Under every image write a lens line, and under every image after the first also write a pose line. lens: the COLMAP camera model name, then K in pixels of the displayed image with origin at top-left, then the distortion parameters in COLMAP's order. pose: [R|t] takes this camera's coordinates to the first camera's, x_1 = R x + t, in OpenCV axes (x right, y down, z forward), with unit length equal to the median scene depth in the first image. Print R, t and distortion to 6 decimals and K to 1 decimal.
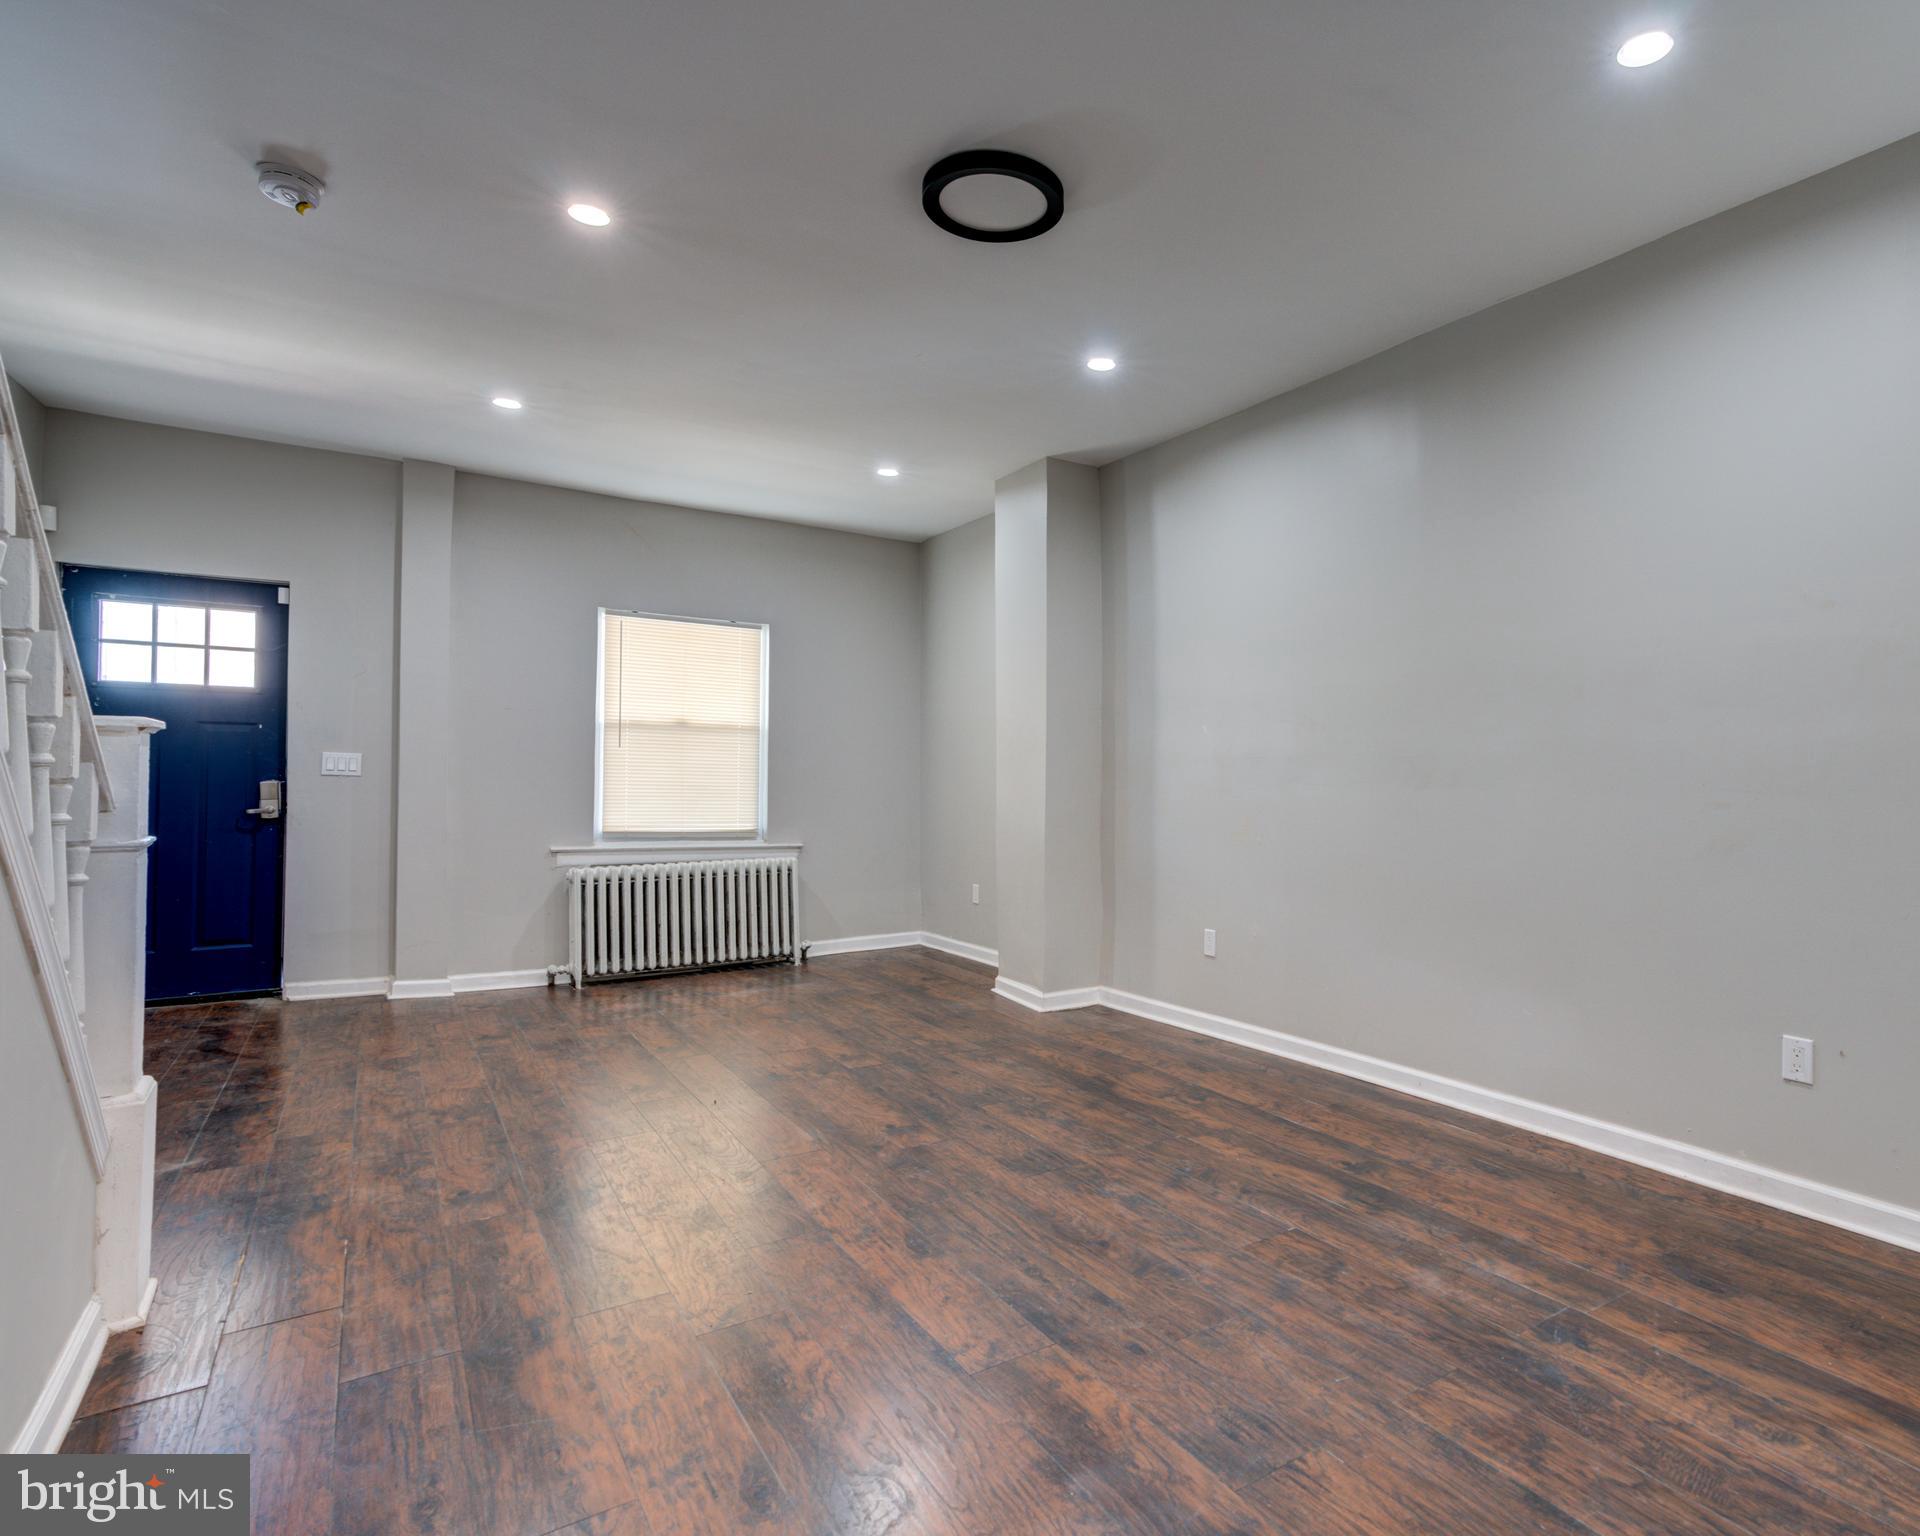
lens RADIAL K [[964.0, 0, 938.7], [0, 964.0, 768.6], [0, 0, 1]] dist [-0.000166, 0.001236]
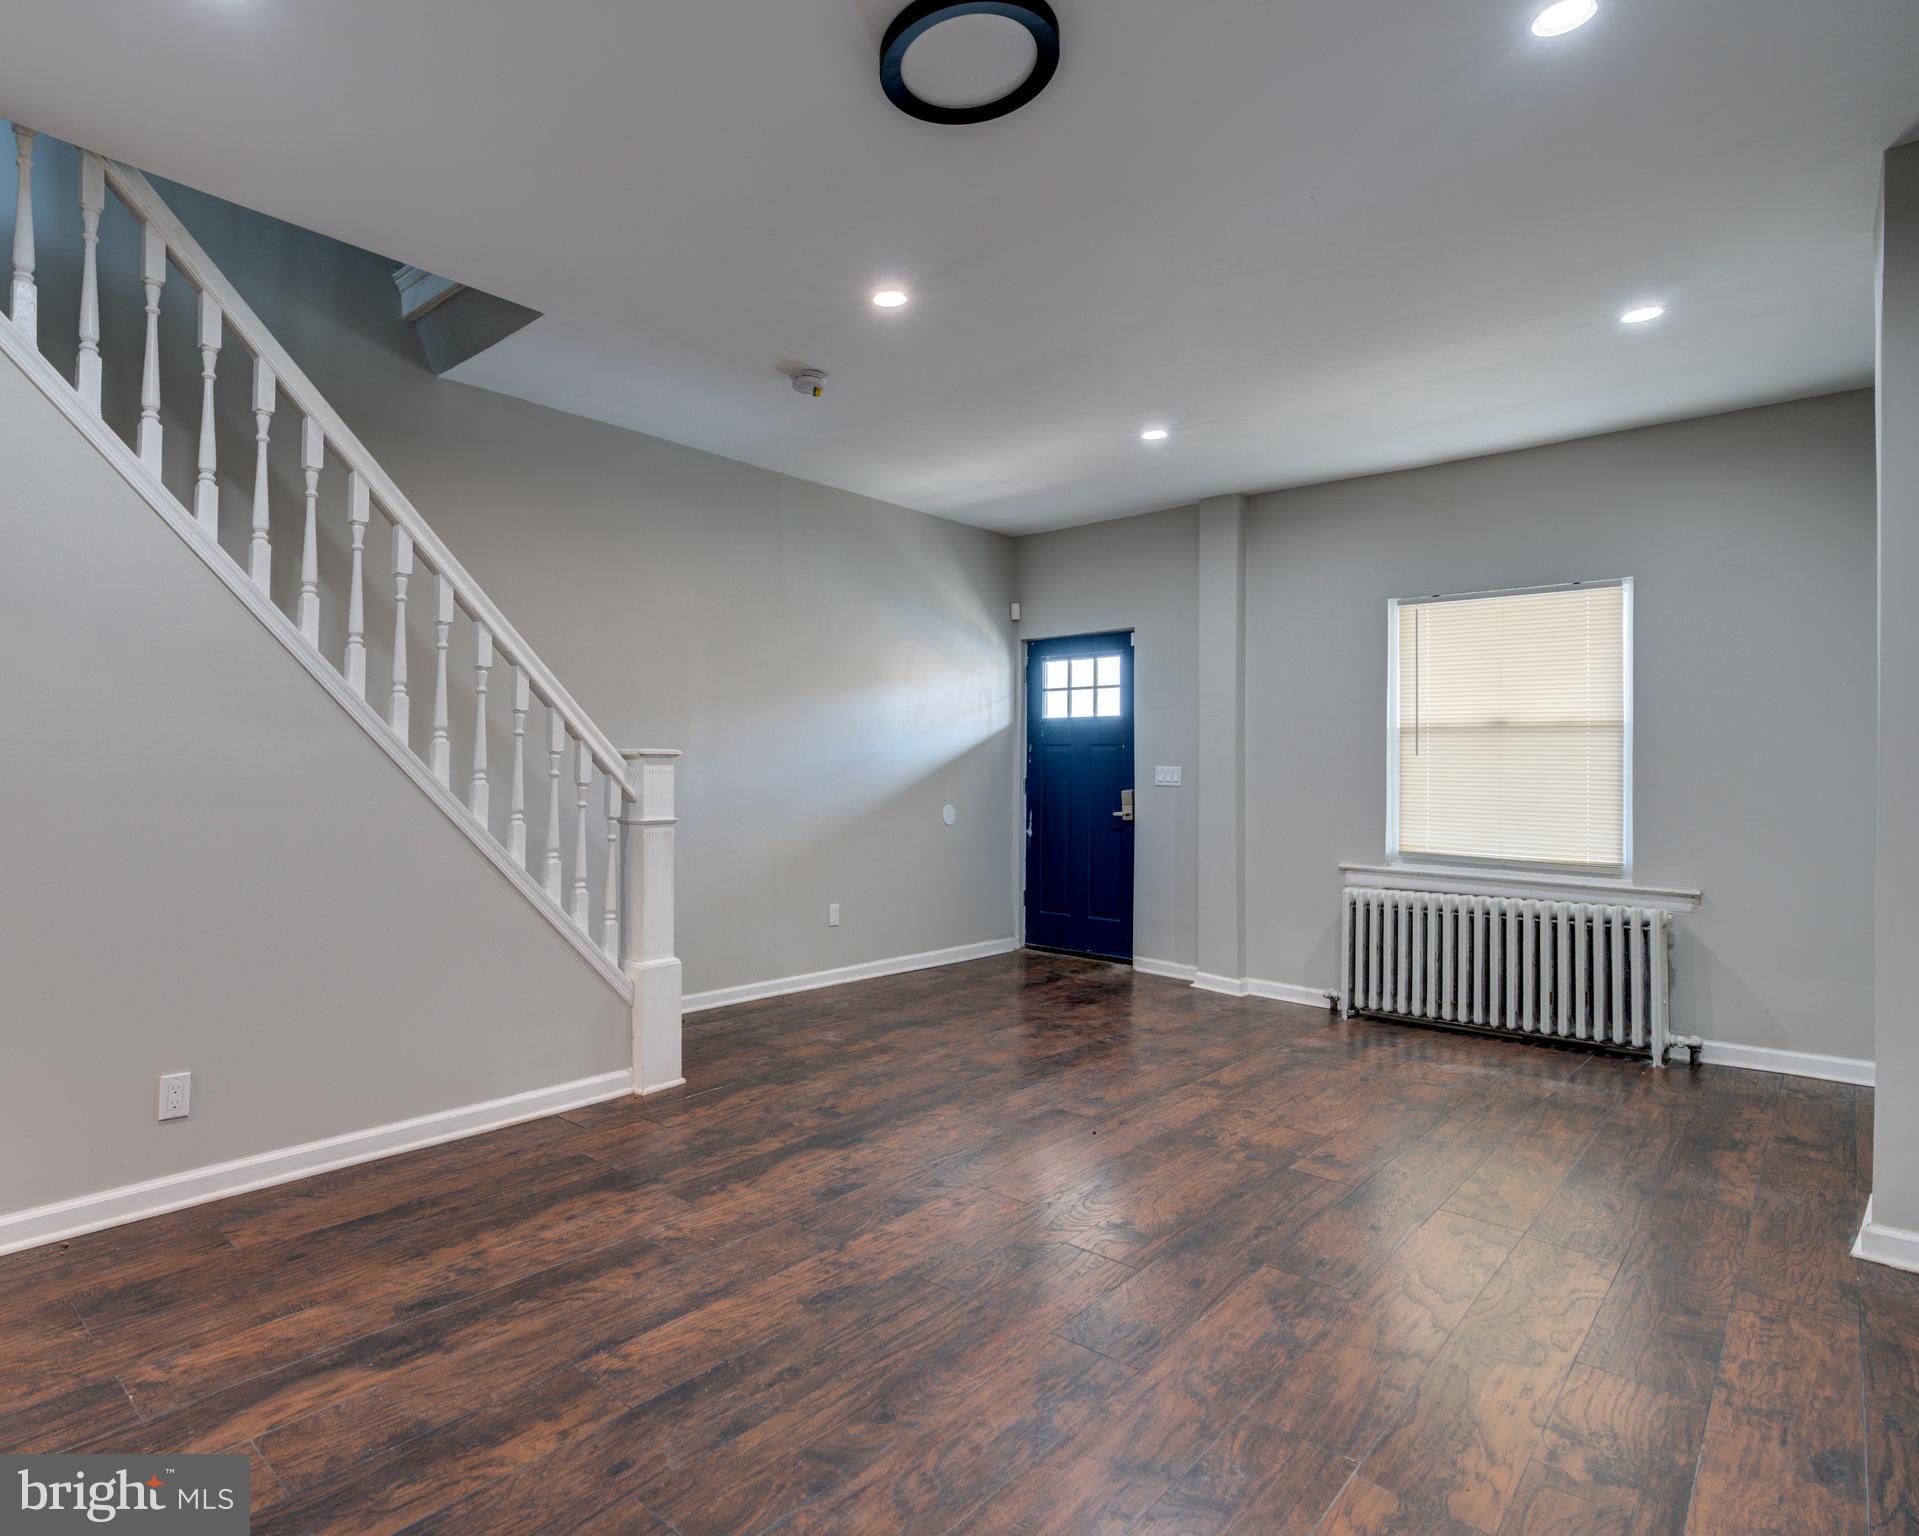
lens RADIAL K [[963.5, 0, 938.2], [0, 963.5, 768.6], [0, 0, 1]] dist [-0.000166, 0.001236]
pose [[0.352300, -0.013791, -0.935785, 0.380429], [-0.001179, 0.999884, -0.015180, 0.004216], [0.935886, 0.006452, 0.352243, 0.336089]]
